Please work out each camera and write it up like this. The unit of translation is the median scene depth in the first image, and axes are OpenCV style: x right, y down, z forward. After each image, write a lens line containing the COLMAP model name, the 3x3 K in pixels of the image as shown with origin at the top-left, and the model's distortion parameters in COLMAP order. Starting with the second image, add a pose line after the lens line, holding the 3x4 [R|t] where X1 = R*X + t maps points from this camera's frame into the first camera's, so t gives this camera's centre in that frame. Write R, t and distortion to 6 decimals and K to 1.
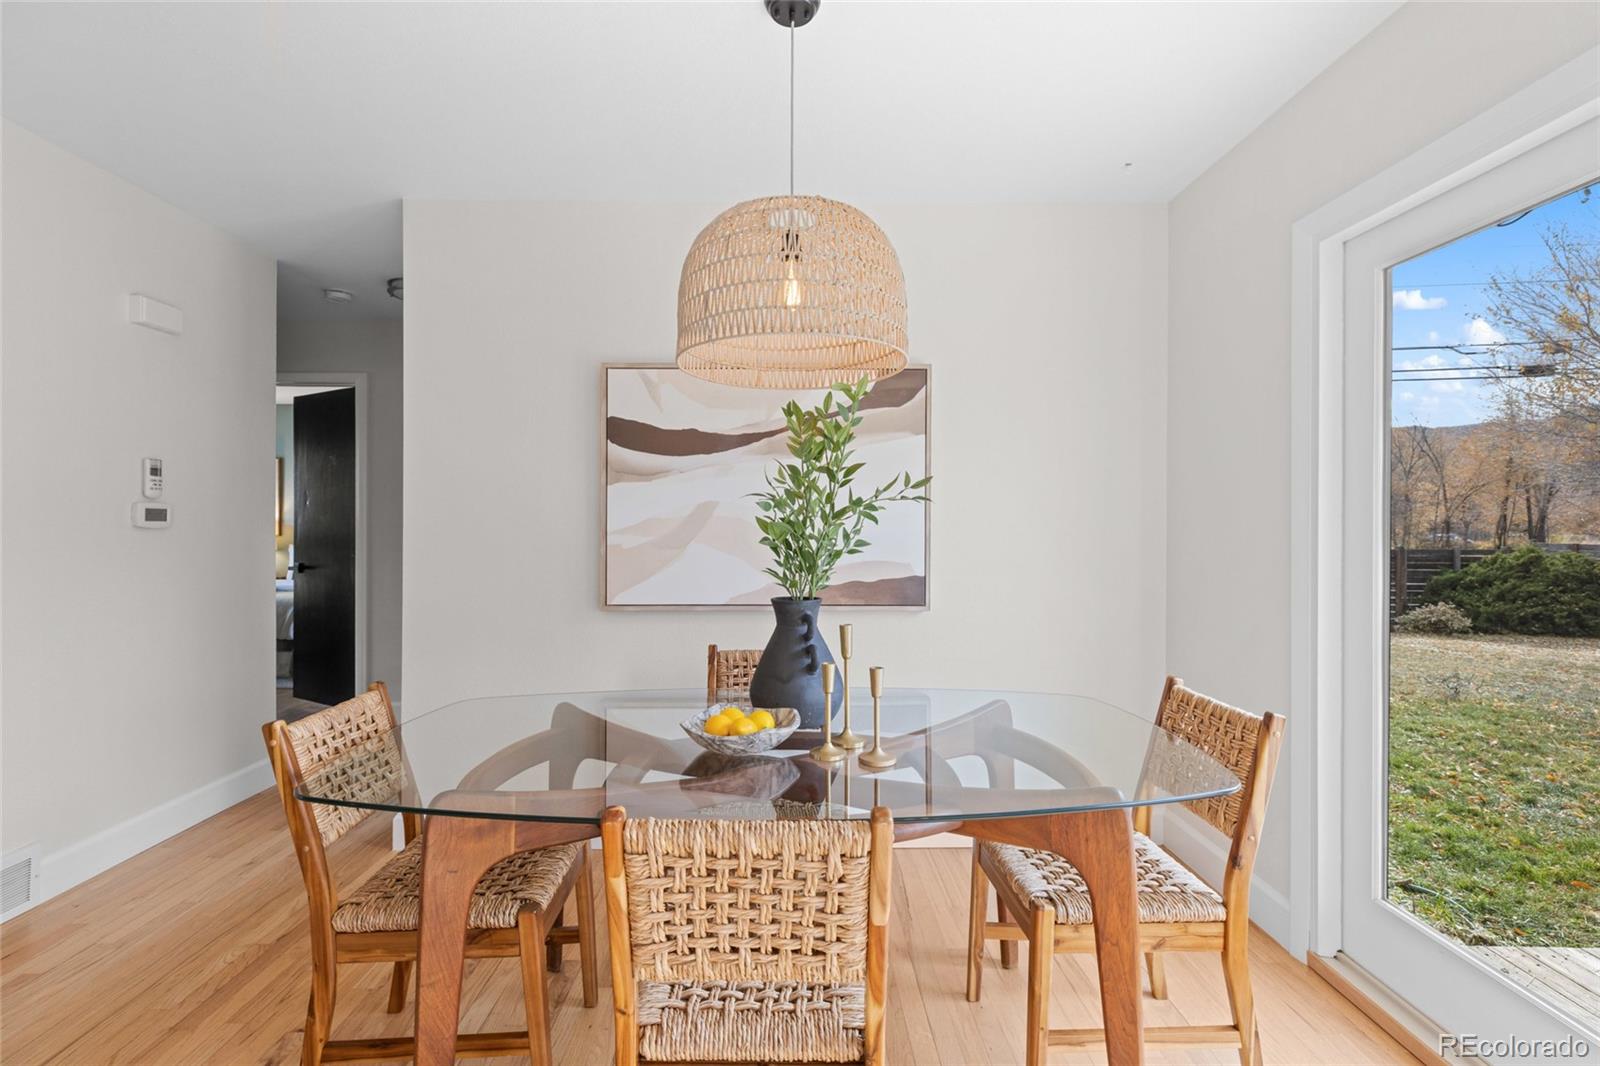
lens RADIAL K [[727.3, 0, 798.6], [0, 727.3, 527.0], [0, 0, 1]] dist [0.007459, -0.002257]
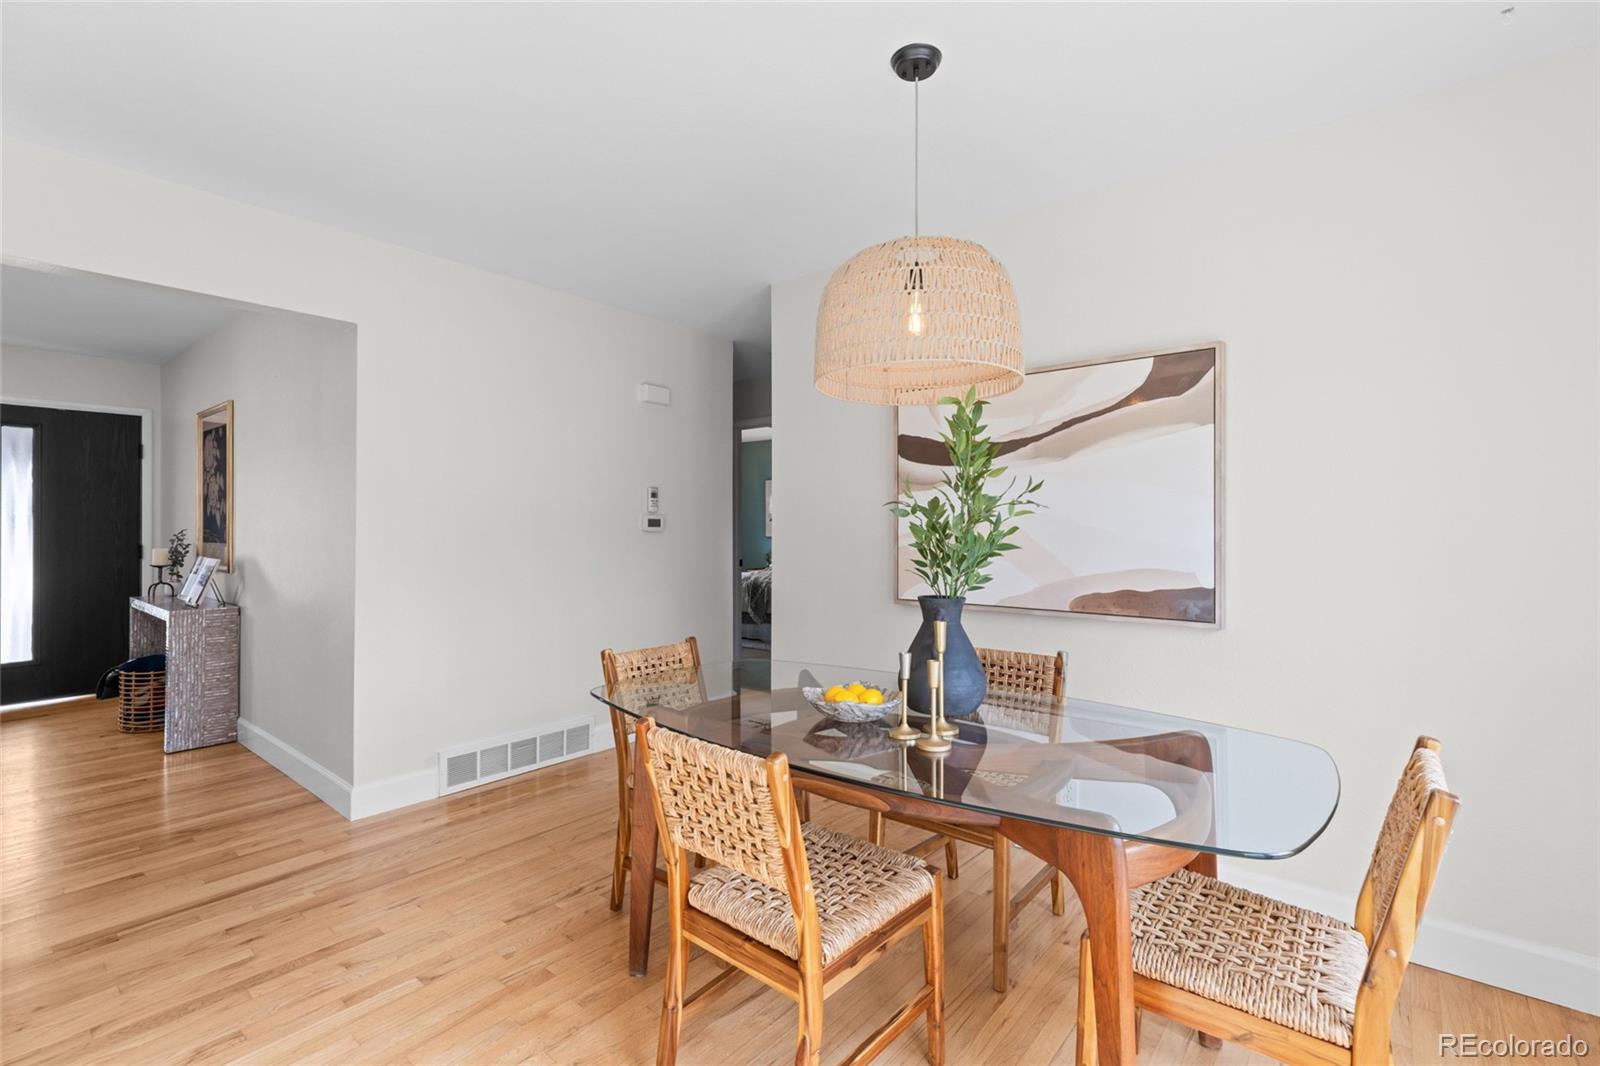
lens RADIAL K [[727.3, 0, 792.2], [0, 727.3, 529.7], [0, 0, 1]] dist [0.007459, -0.002257]
pose [[0.754991, -0.000273, -0.655735, 0.364748], [-0.001588, 0.999996, -0.002245, 0.000700], [0.655733, 0.002737, 0.754988, 0.023432]]
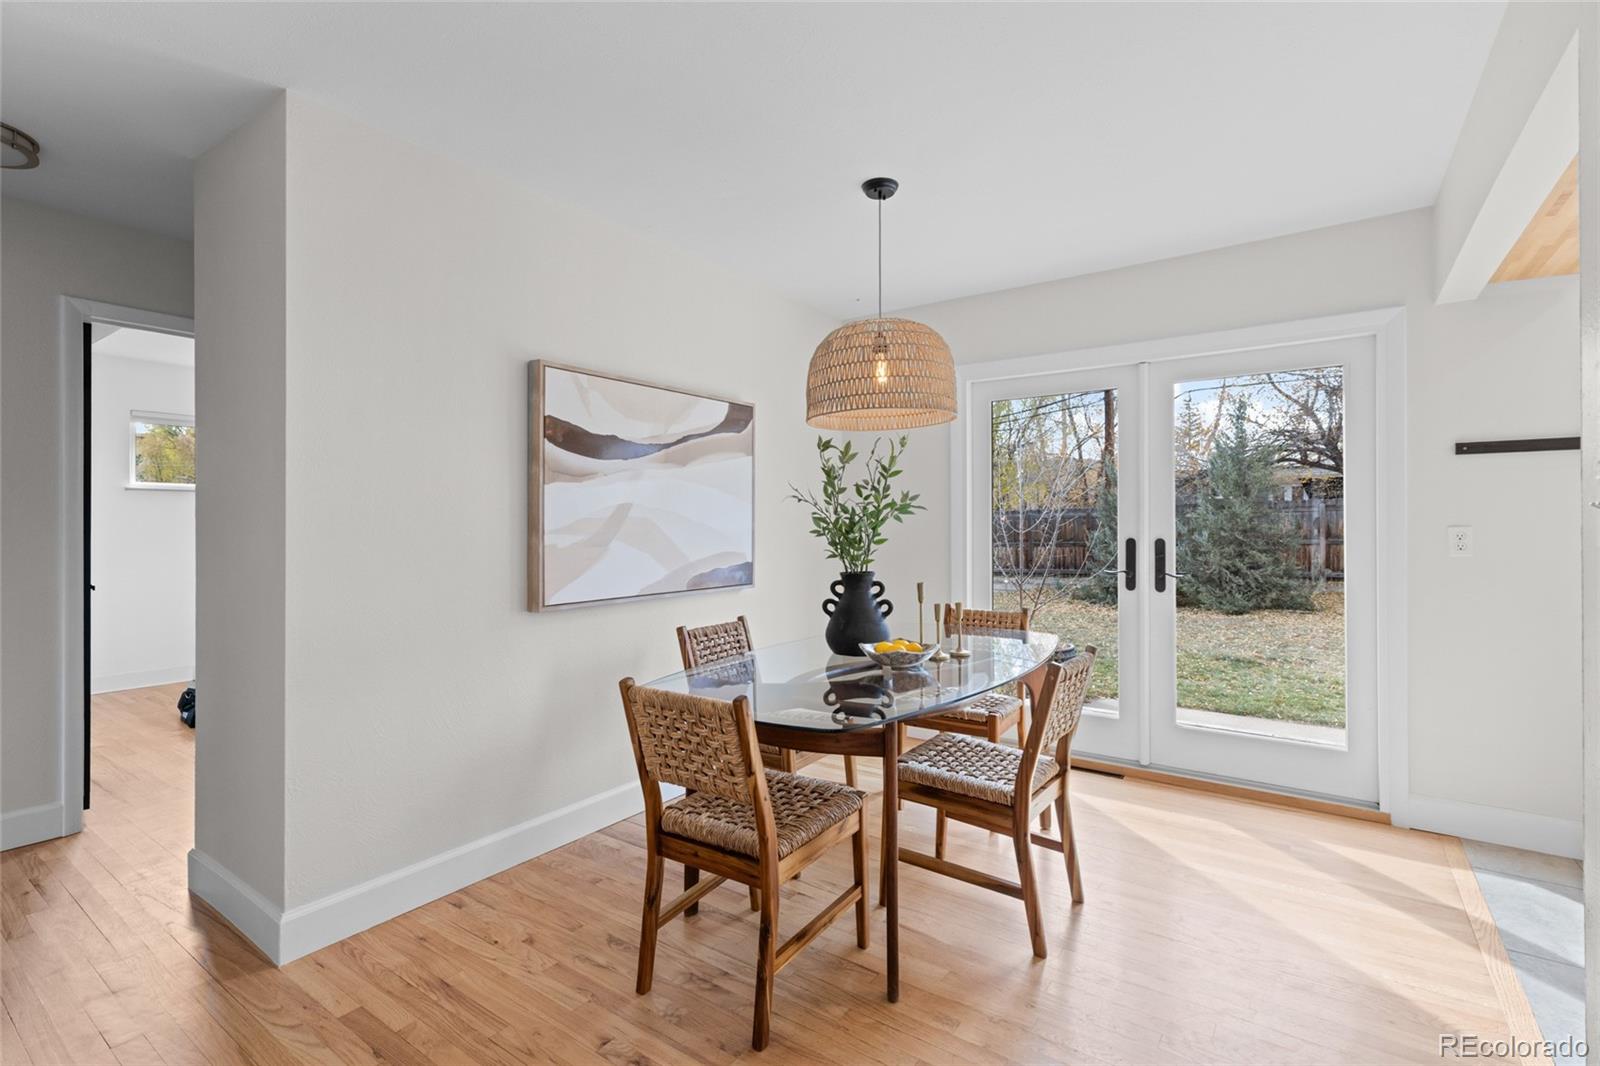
lens RADIAL K [[727.3, 0, 793.7], [0, 727.3, 525.9], [0, 0, 1]] dist [0.007459, -0.002257]
pose [[0.603383, -0.005148, 0.797435, -0.848382], [0.007257, 0.999973, 0.000965, 0.000474], [-0.797419, 0.005205, 0.603404, 0.135960]]
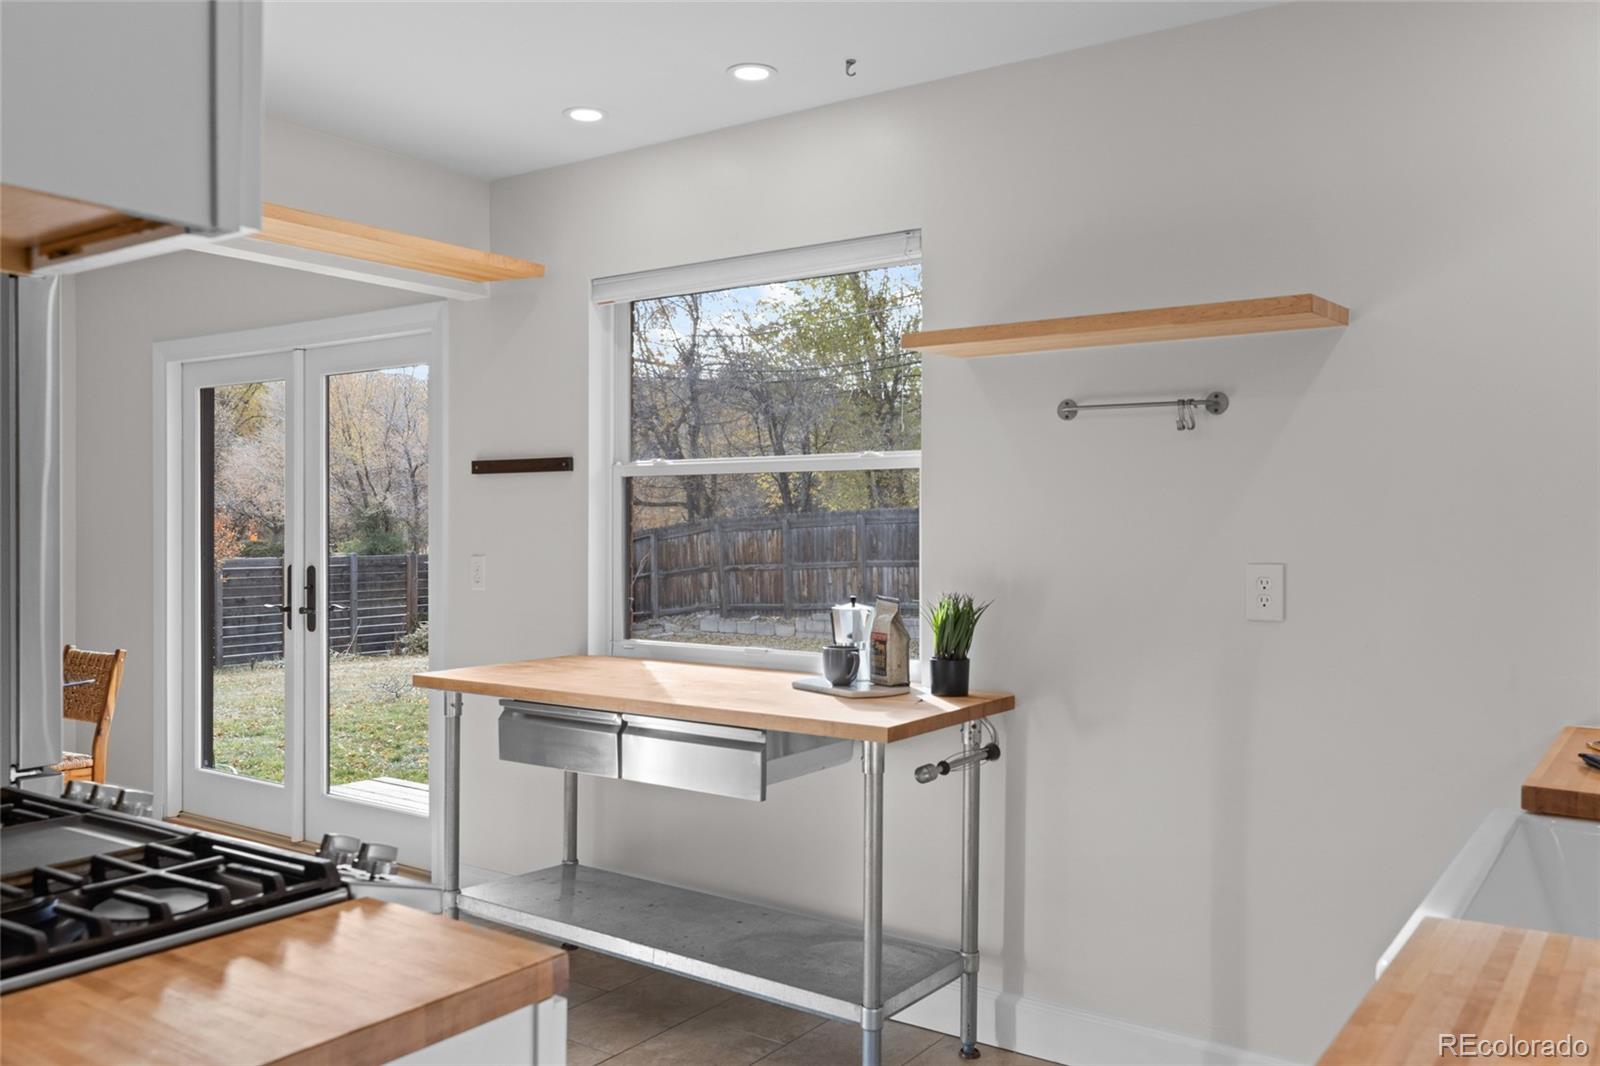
lens RADIAL K [[1292.0, 0, 798.4], [0, 1292.0, 526.2], [0, 0, 1]] dist [-0.009621, -0.005867]
pose [[0.592348, -0.005099, 0.805666, -0.524498], [0.003378, 0.999987, 0.003845, -0.032586], [-0.805675, 0.000444, 0.592358, -1.275492]]
